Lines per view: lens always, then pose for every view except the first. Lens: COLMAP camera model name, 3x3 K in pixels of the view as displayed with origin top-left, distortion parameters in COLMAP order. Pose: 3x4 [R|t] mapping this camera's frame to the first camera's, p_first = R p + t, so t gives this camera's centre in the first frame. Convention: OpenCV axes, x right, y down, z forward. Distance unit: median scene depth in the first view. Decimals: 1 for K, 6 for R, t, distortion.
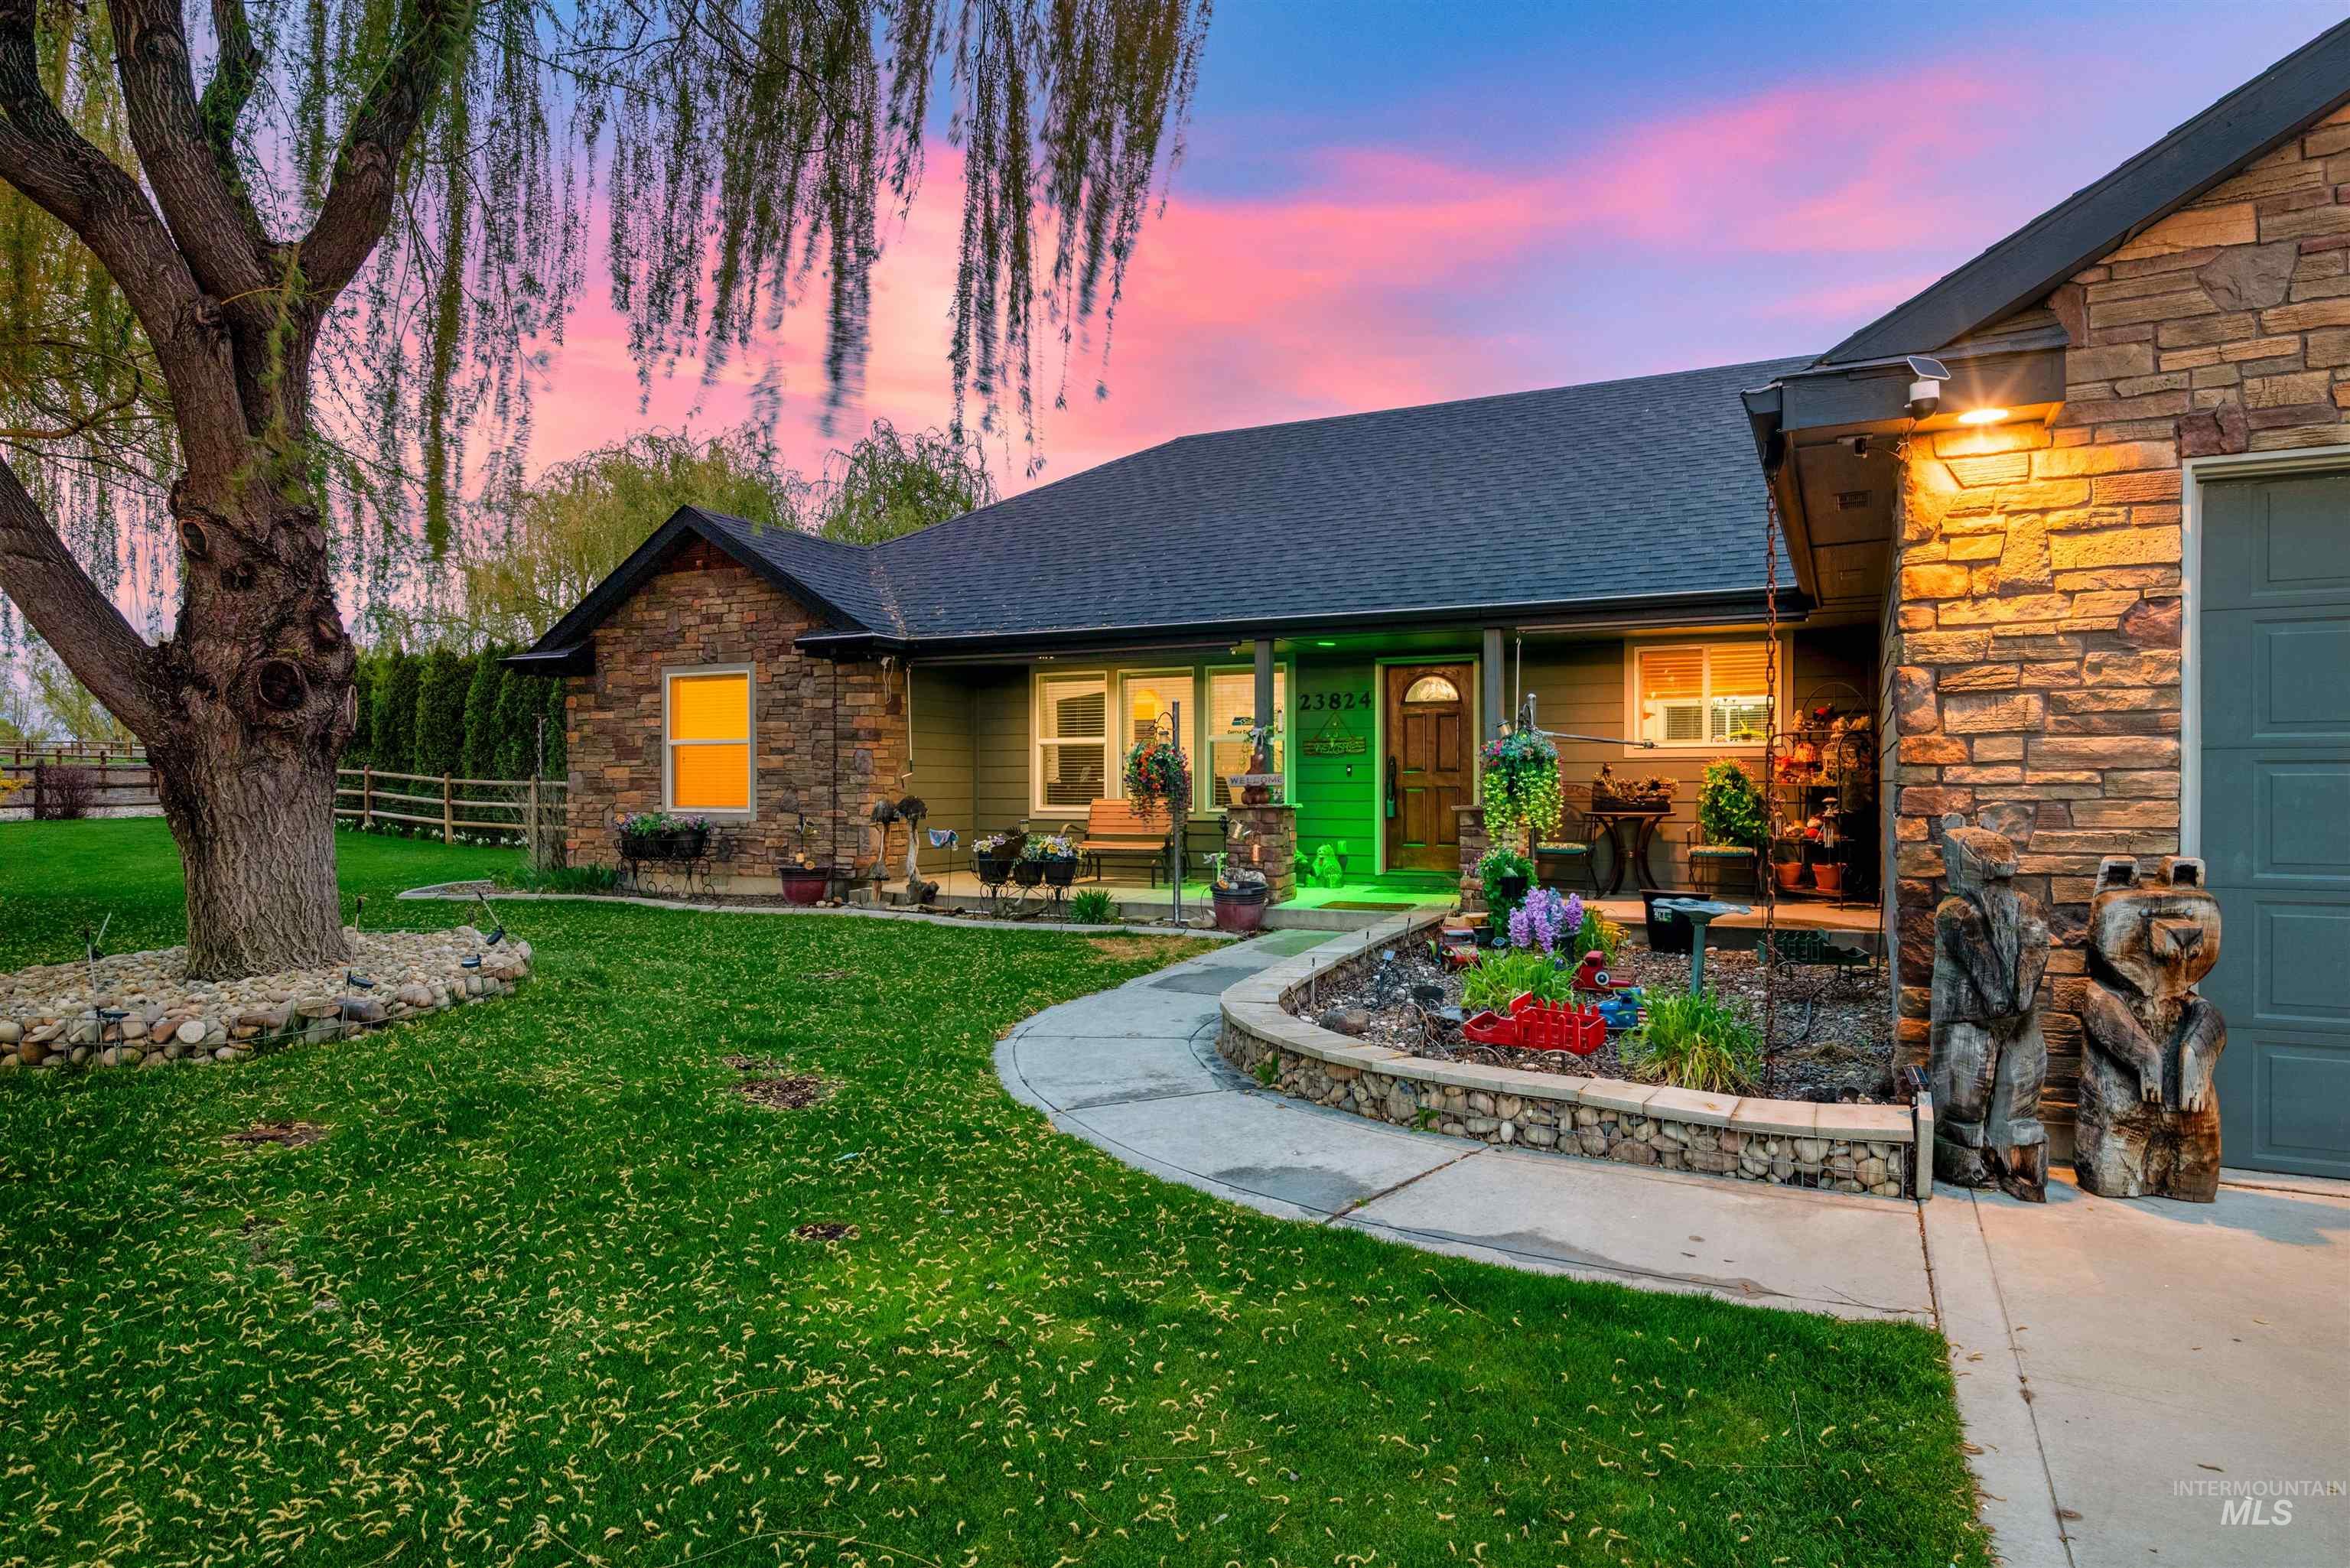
lens RADIAL K [[1359.6, 0, 1182.0], [0, 1359.6, 787.7], [0, 0, 1]] dist [-0.005389, -0.001062]
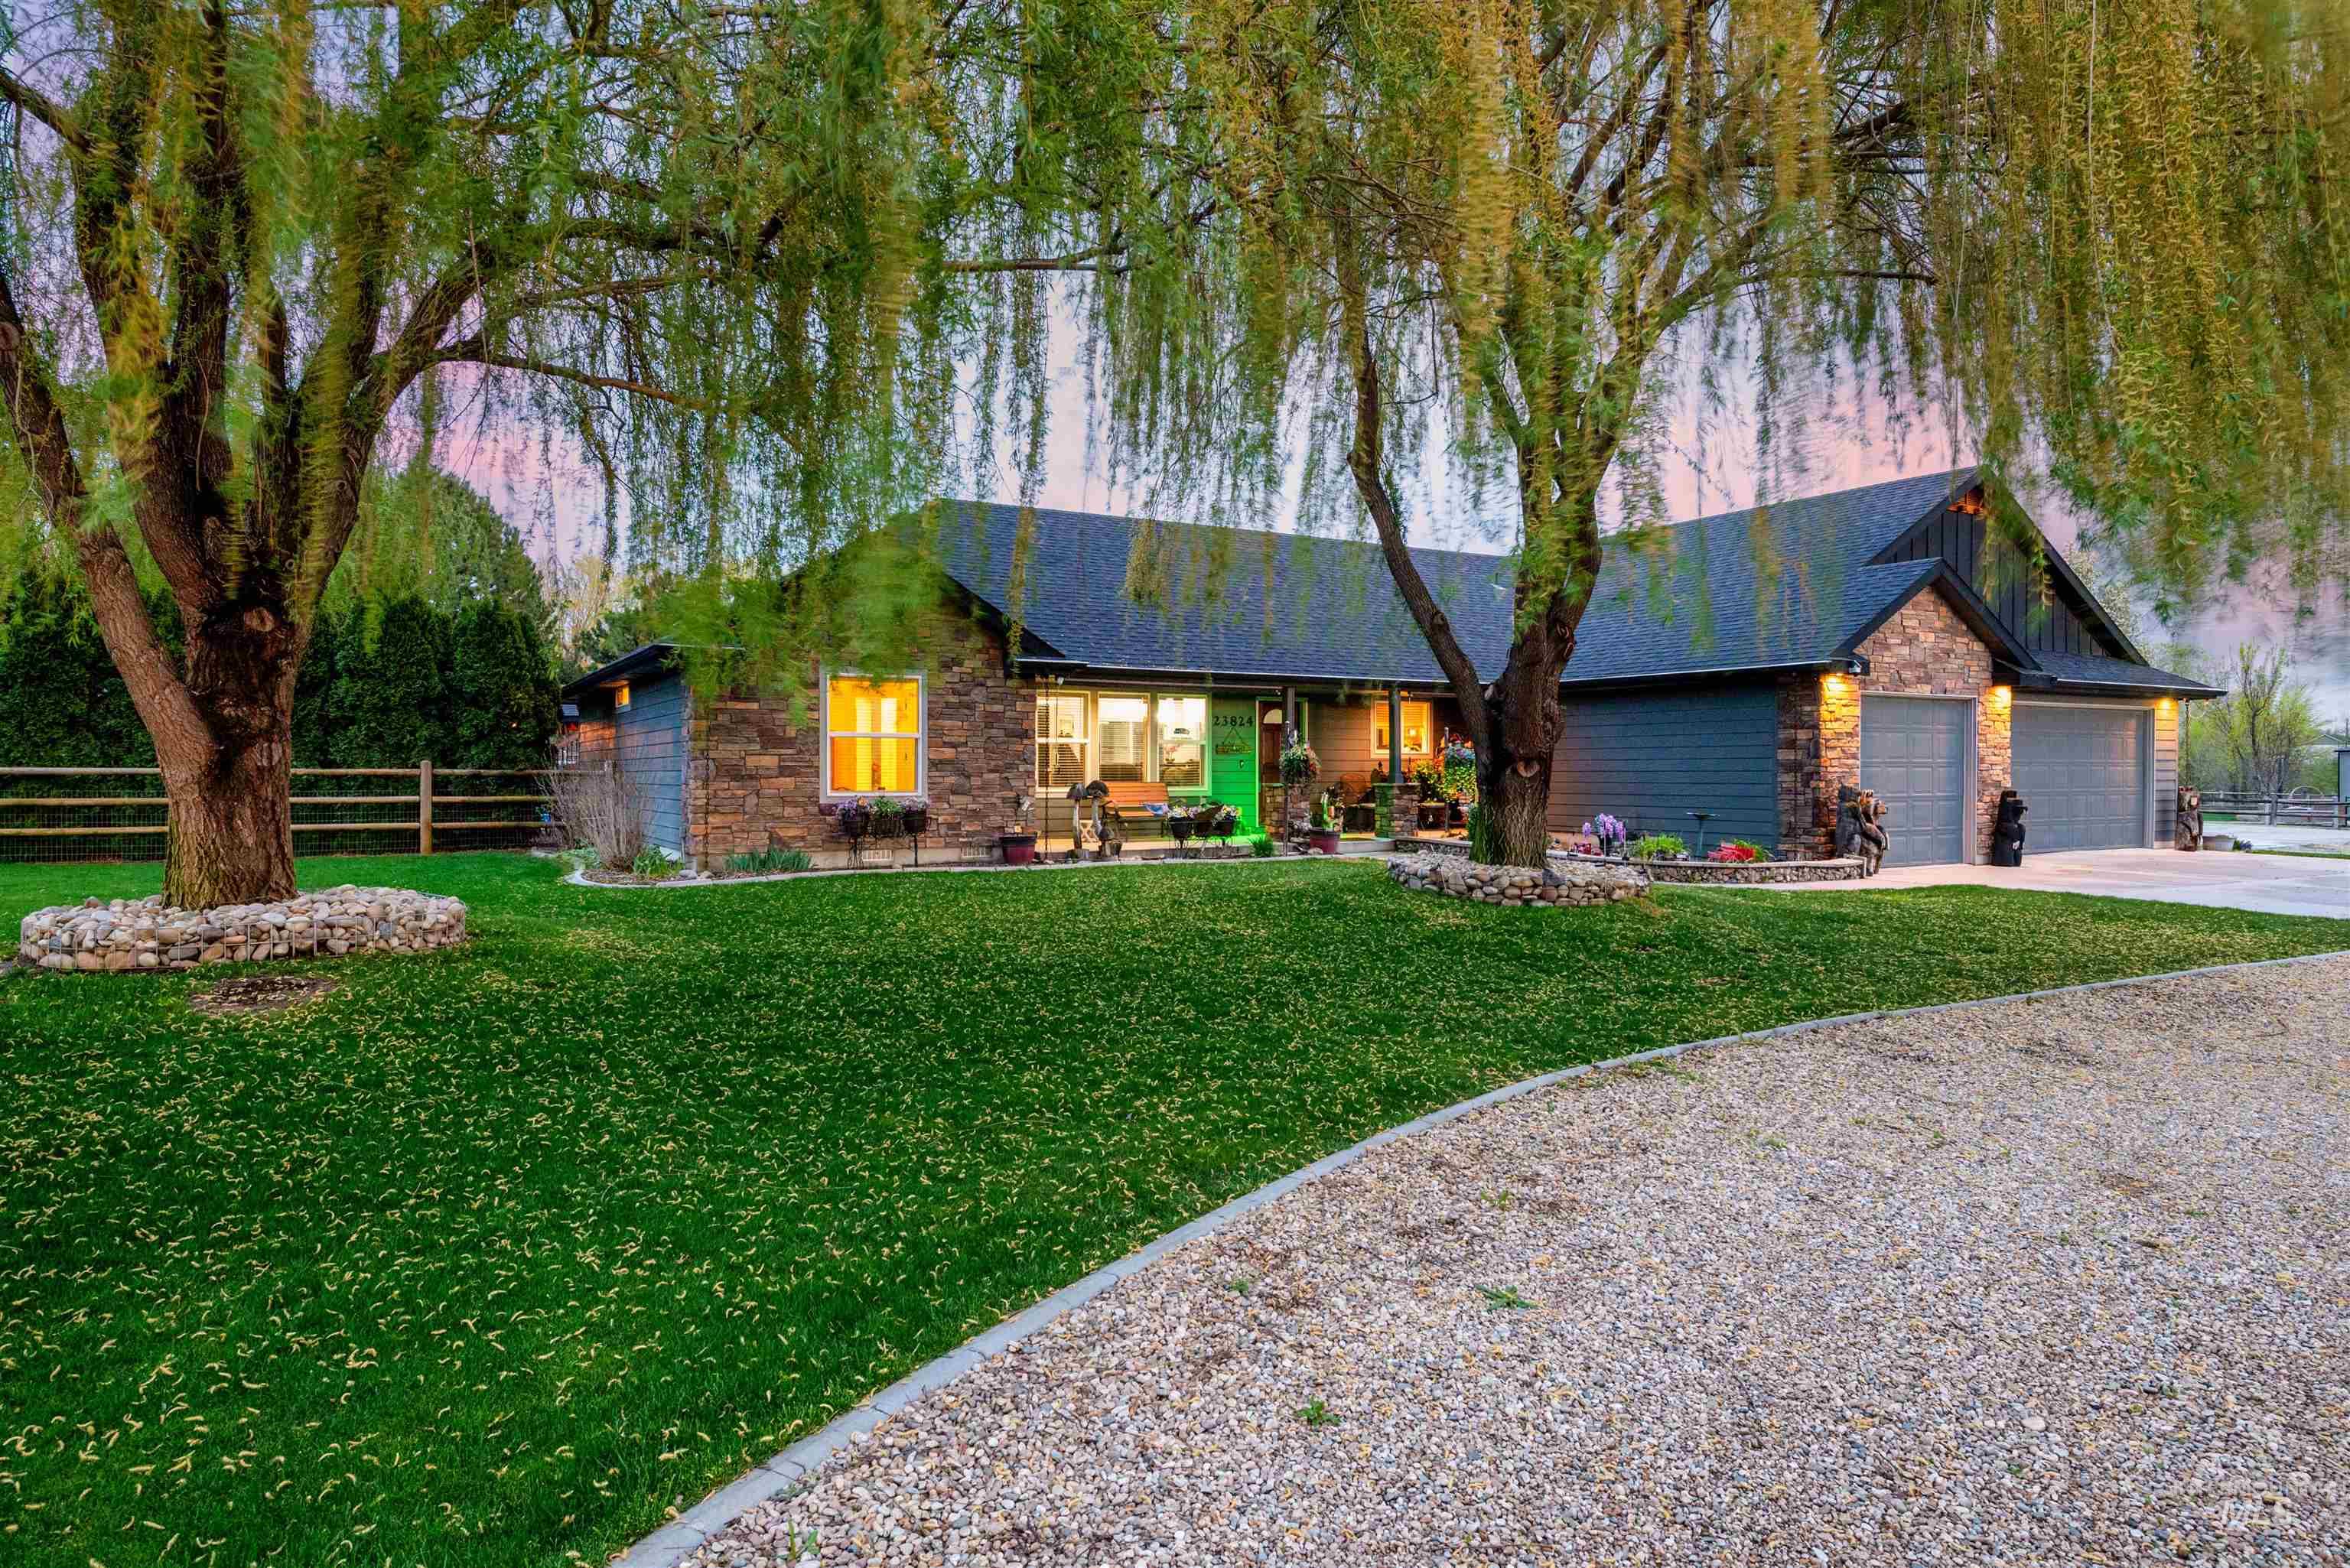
lens RADIAL K [[1359.6, 0, 1168.3], [0, 1359.6, 775.4], [0, 0, 1]] dist [-0.005389, -0.001062]
pose [[0.552979, -0.000244, 0.833195, -1.244477], [0.001885, 0.999998, -0.000958, 0.002474], [-0.833193, 0.002101, 0.552978, 0.162924]]
